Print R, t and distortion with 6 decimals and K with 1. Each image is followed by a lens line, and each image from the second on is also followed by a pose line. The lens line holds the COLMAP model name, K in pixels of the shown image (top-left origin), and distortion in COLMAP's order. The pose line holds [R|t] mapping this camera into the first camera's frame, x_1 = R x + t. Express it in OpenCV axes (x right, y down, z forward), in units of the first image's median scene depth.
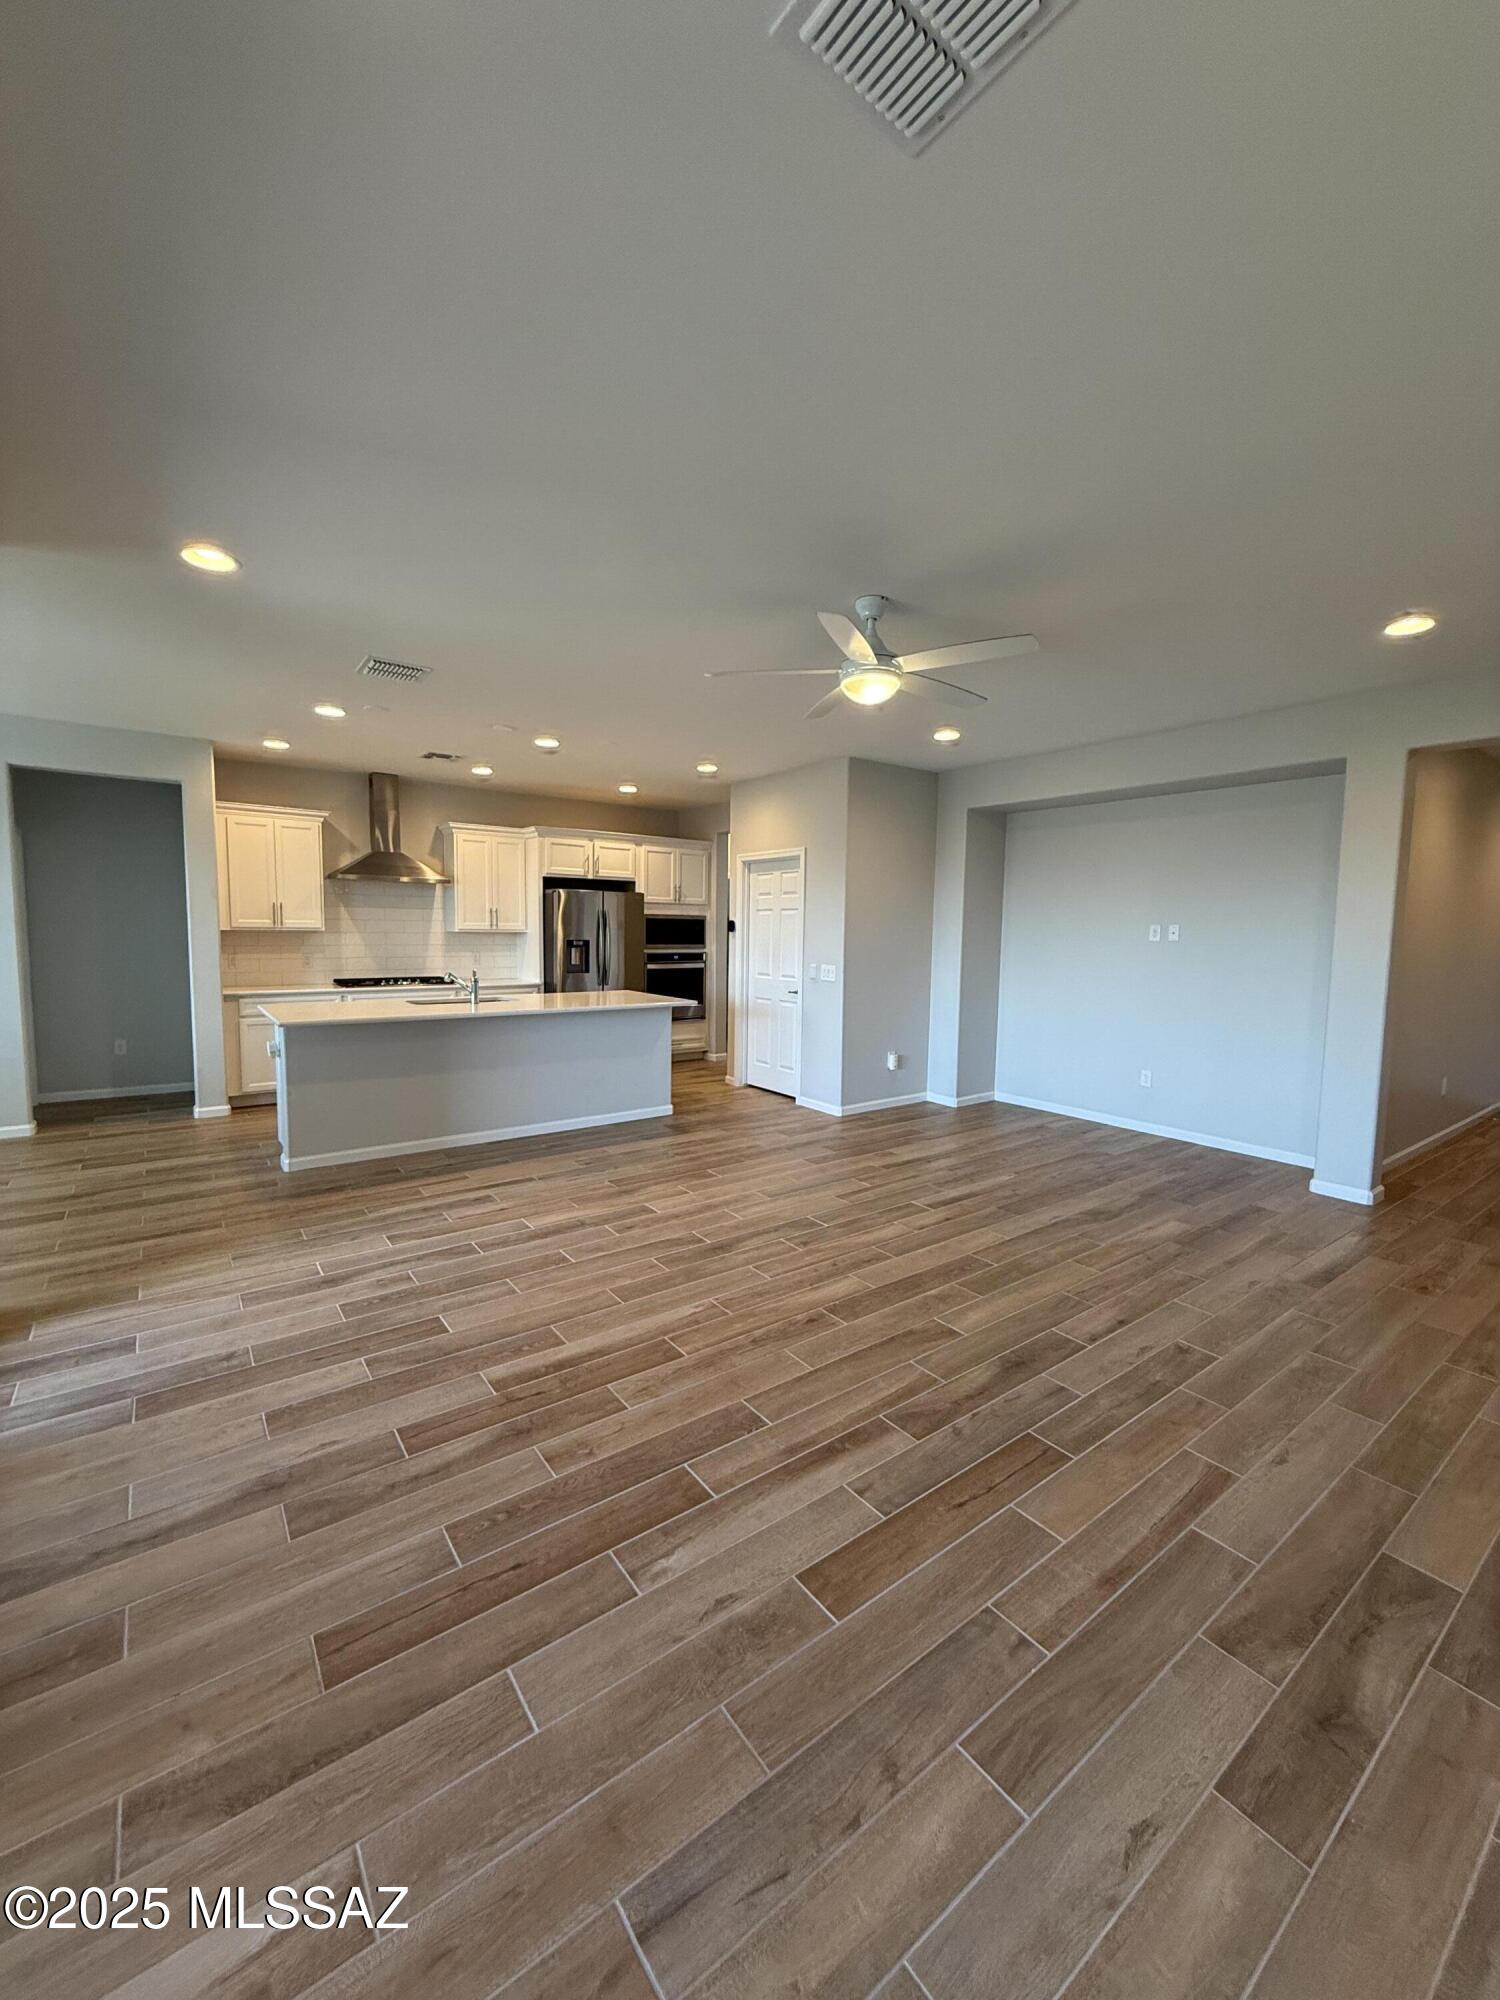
lens RADIAL K [[796.7, 0, 750.0], [0, 796.7, 1000.0], [0, 0, 1]] dist [-0.008333, -0.000088]
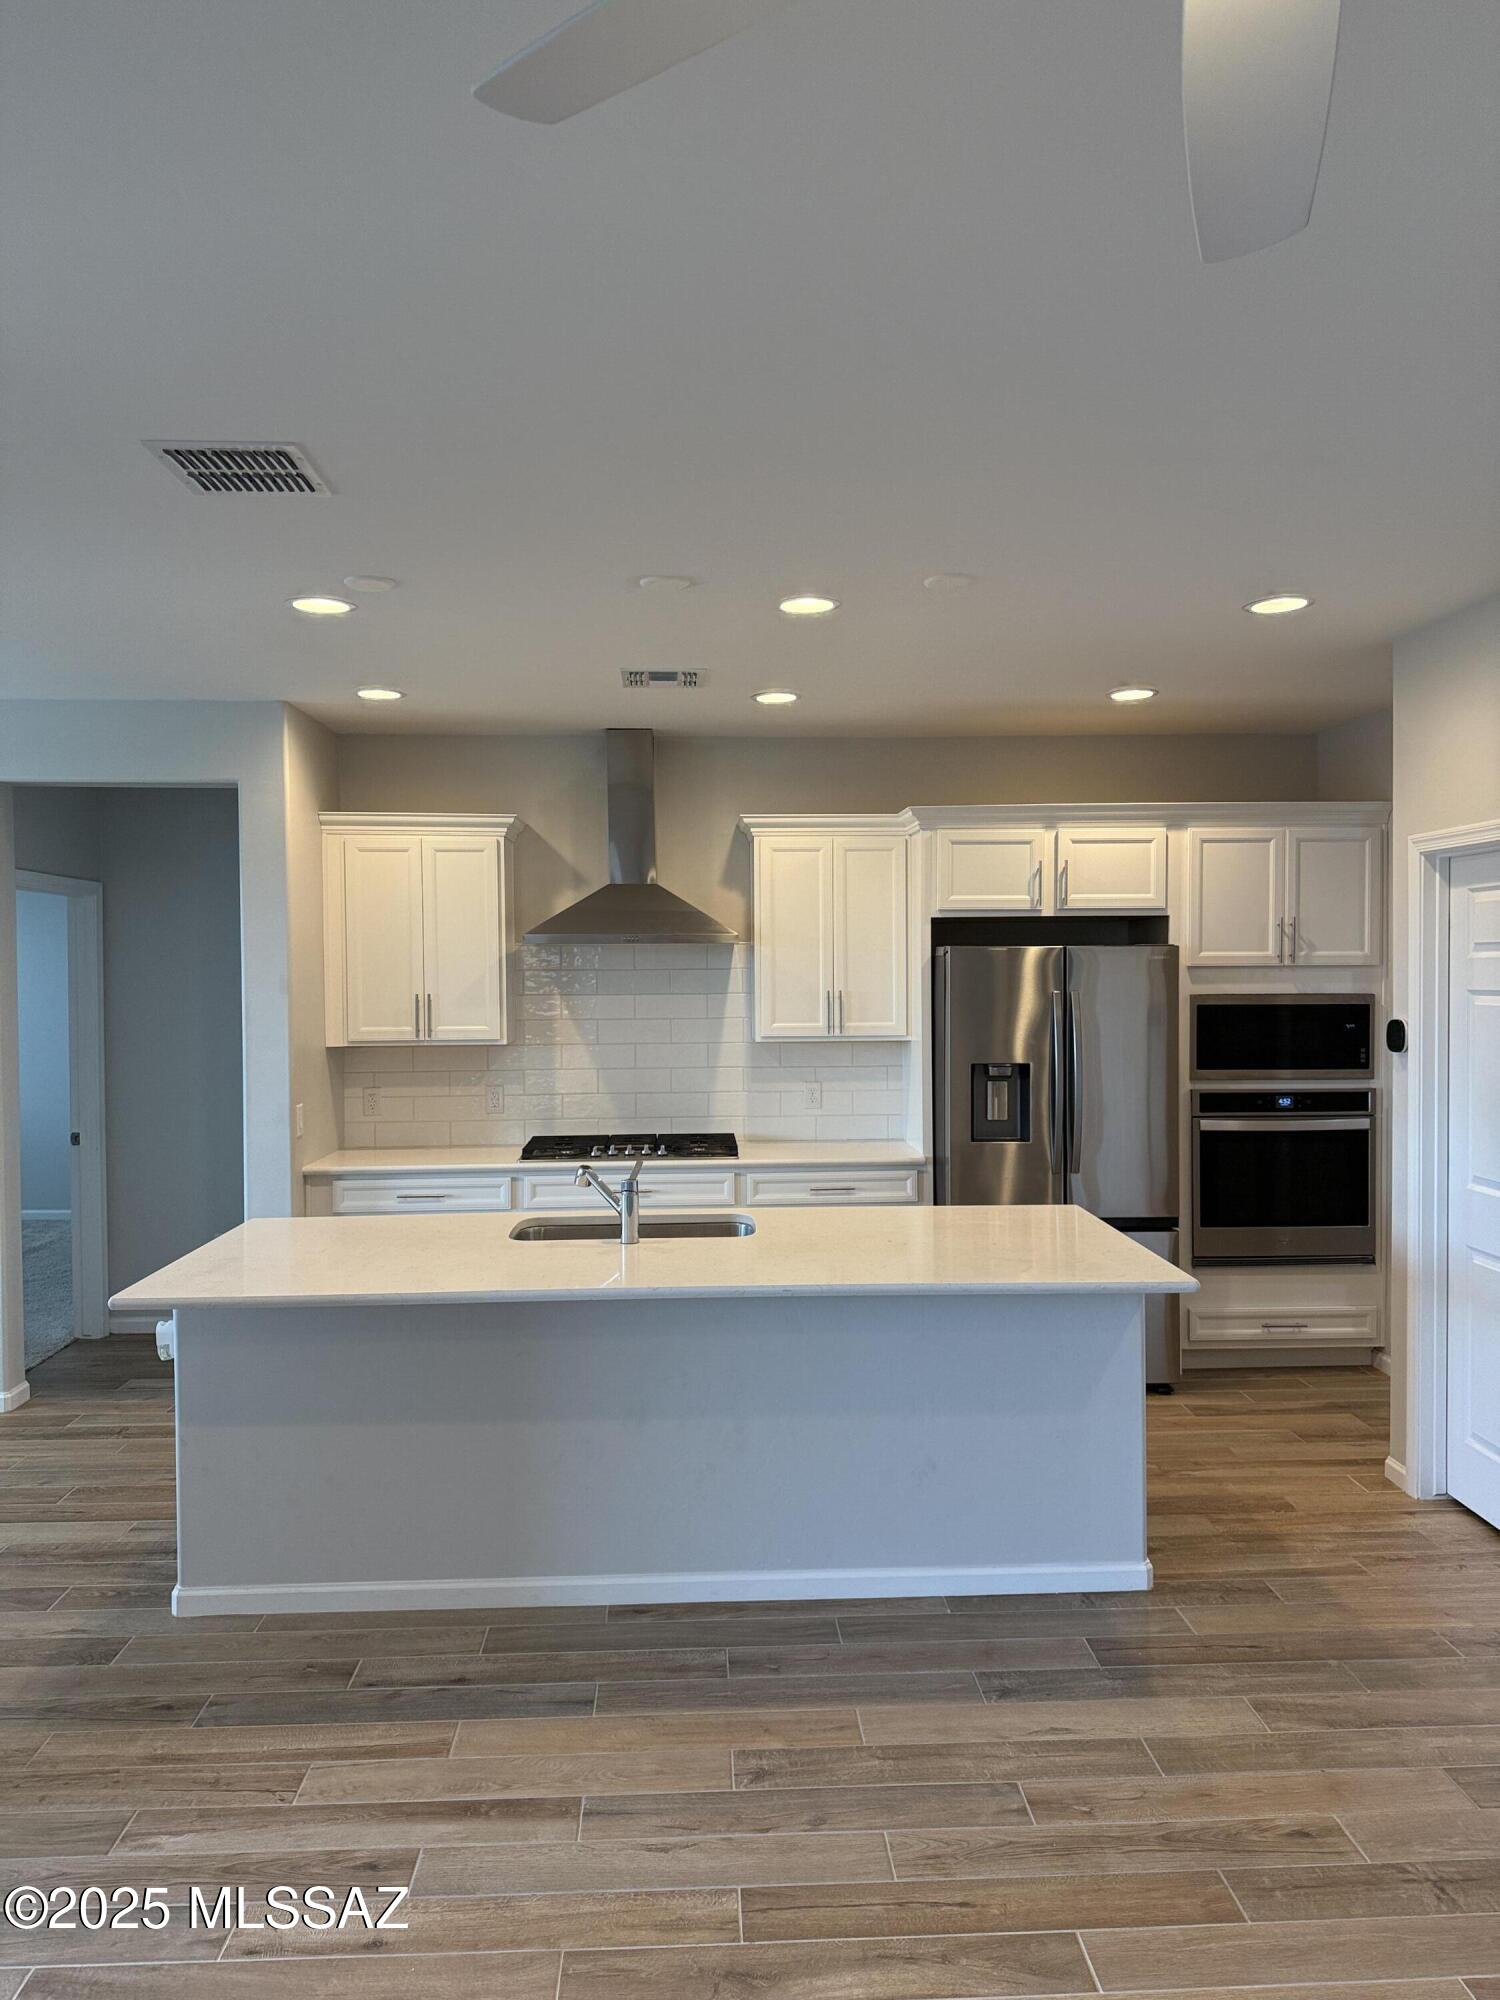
lens RADIAL K [[1417.6, 0, 737.6], [0, 1417.6, 998.3], [0, 0, 1]] dist [0.097754, -0.139042]
pose [[0.829204, -0.009607, -0.558864, 0.093139], [-0.031572, 0.997451, -0.063991, -0.059509], [0.558054, 0.070706, 0.826787, 0.306794]]
